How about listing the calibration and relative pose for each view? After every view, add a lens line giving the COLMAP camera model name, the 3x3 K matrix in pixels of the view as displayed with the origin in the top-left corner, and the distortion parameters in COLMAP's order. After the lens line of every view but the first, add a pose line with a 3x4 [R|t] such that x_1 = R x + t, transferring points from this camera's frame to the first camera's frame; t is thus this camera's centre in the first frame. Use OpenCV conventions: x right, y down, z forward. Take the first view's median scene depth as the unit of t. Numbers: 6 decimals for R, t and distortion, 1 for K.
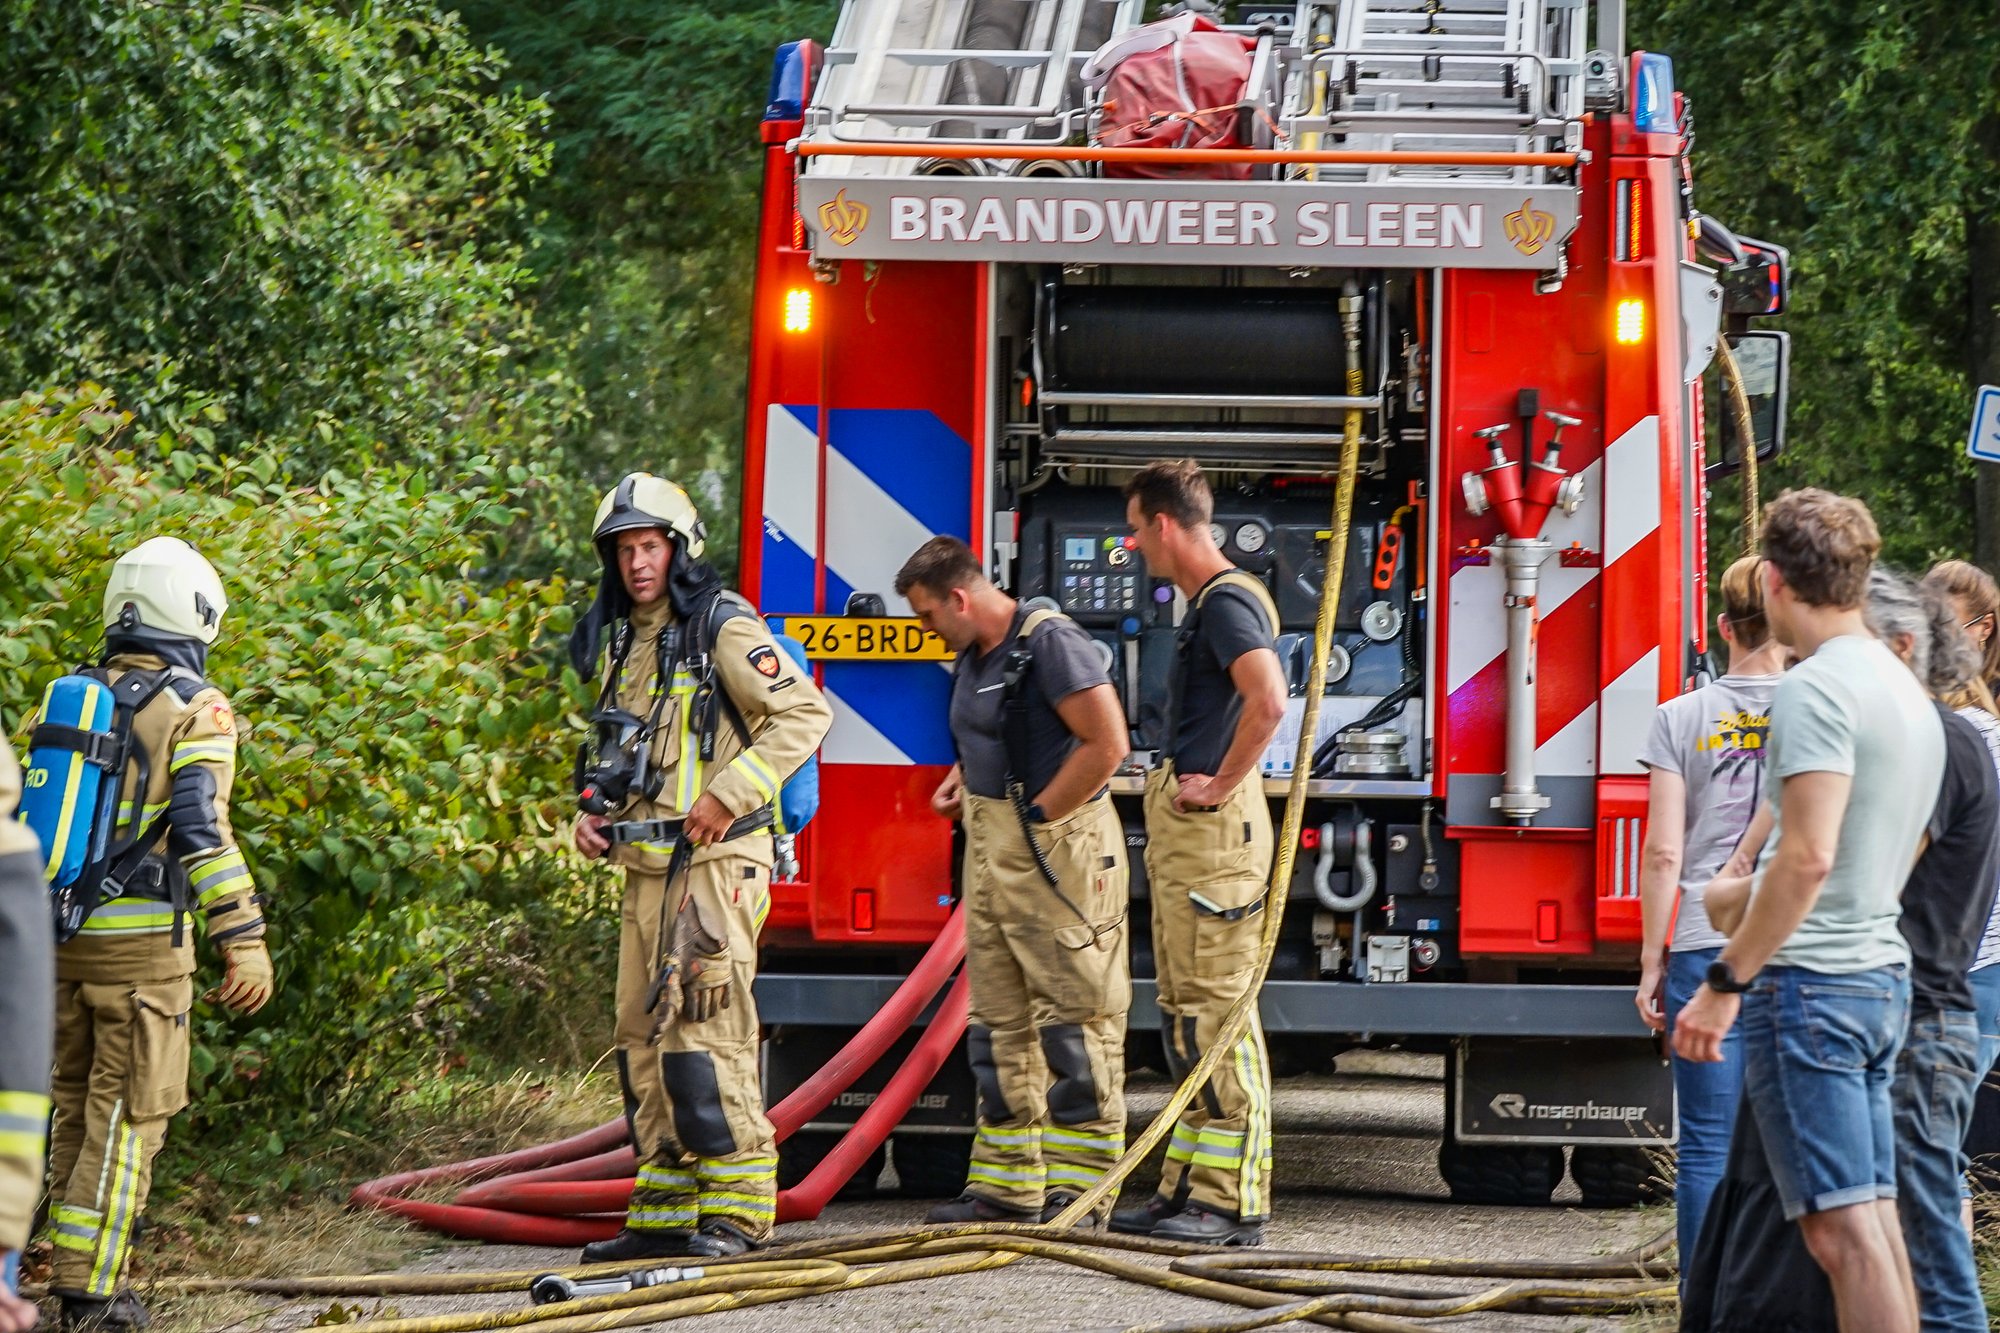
lens RADIAL K [[14800.5, 0, 1000.0], [0, 14800.5, 666.5], [0, 0, 1]] dist [-0.257173, 12.917540]
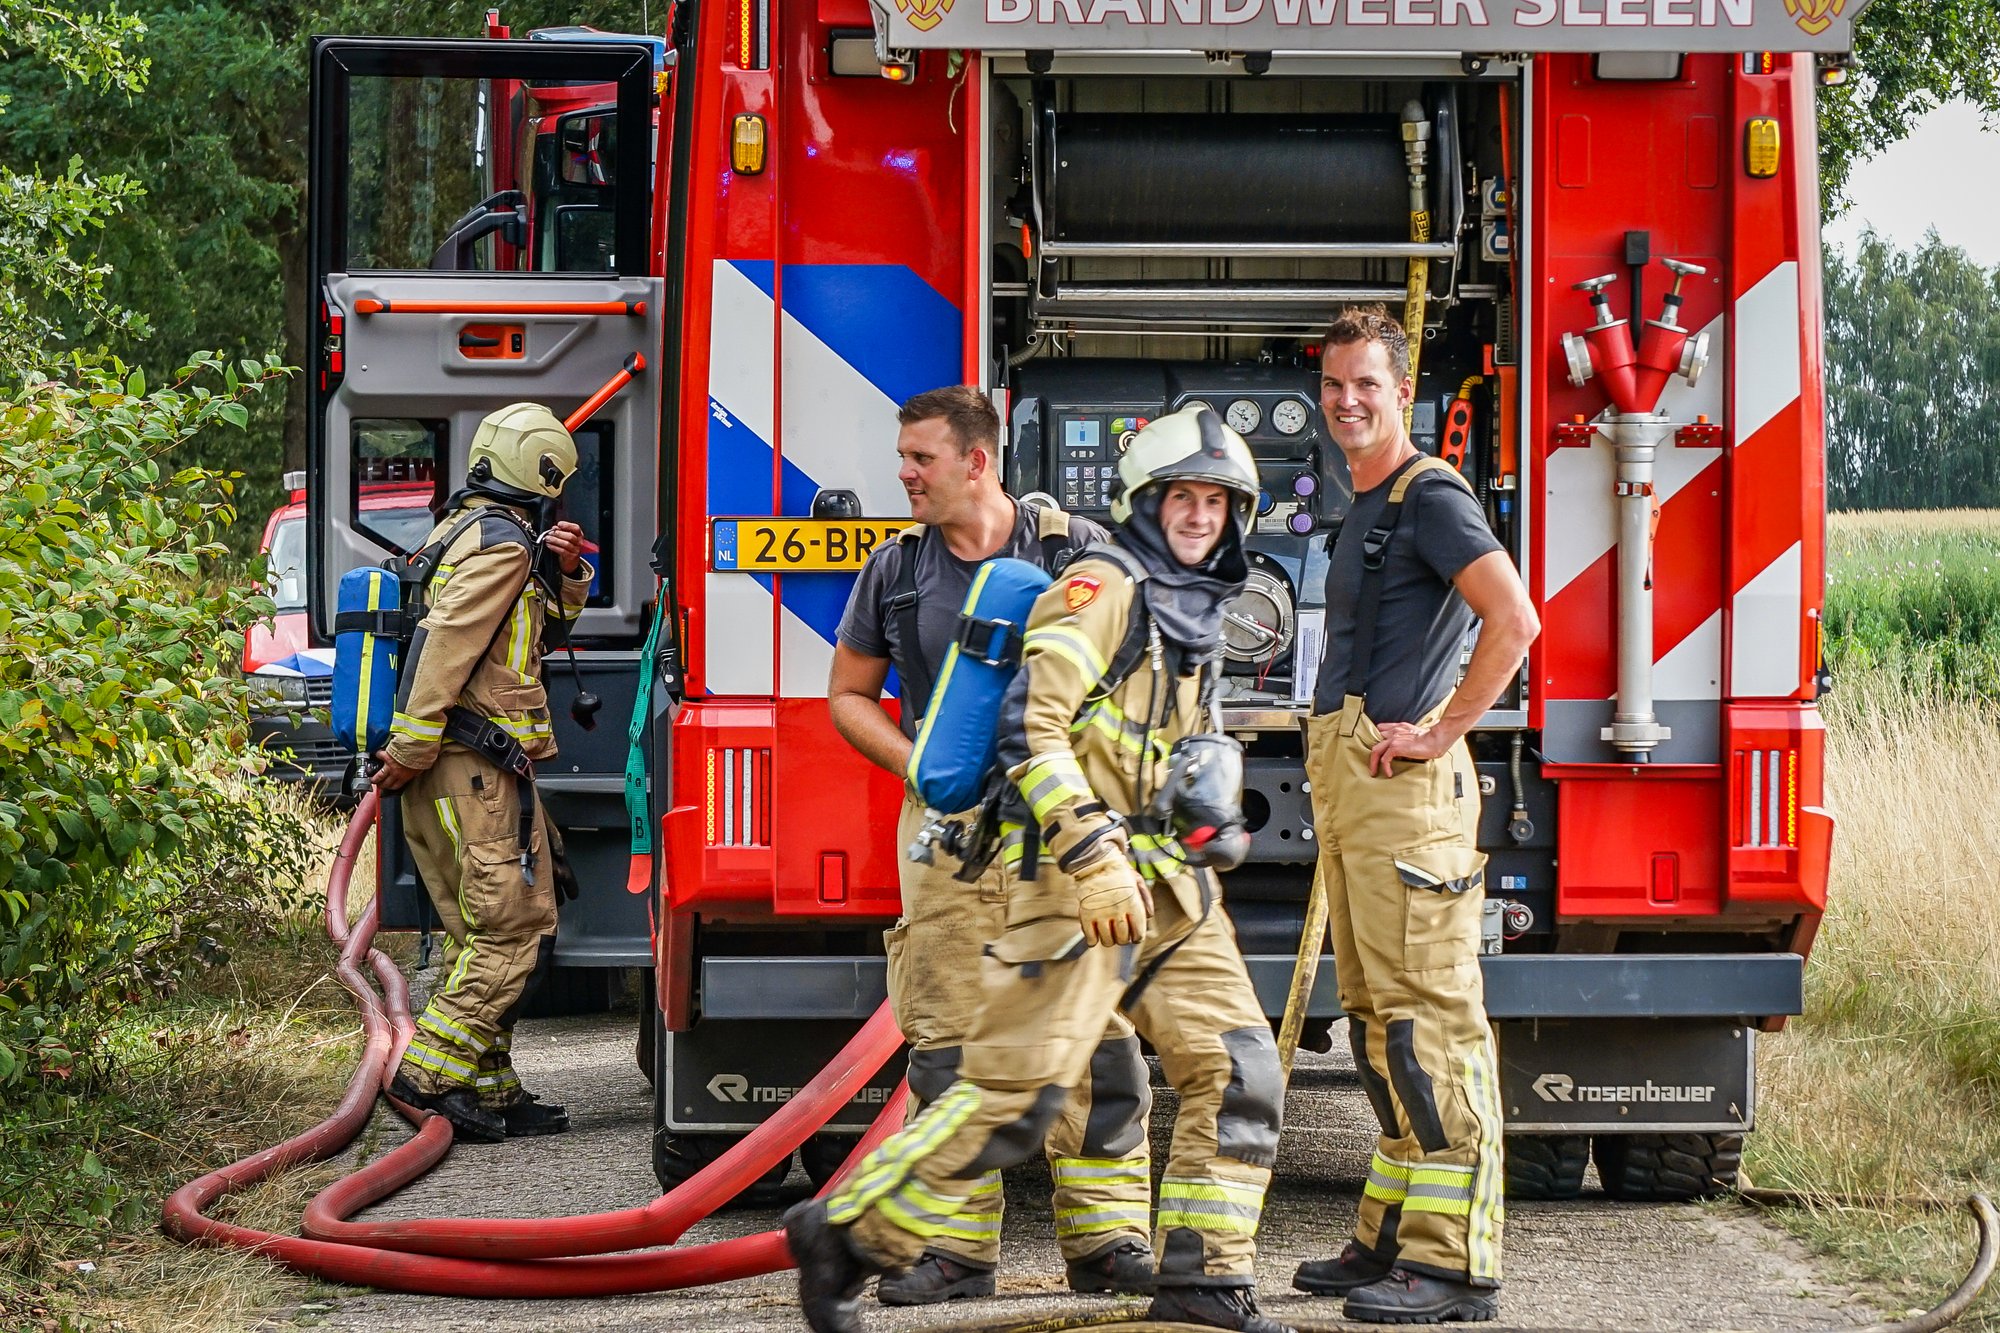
lens RADIAL K [[8997.0, 0, 1000.0], [0, 8997.0, 666.5], [0, 0, 1]] dist [0.013186, 6.638125]
pose [[0.993427, -0.014997, 0.113480, -0.056531], [0.013674, 0.999829, 0.012429, -0.001241], [-0.113647, -0.010795, 0.993463, 0.505645]]
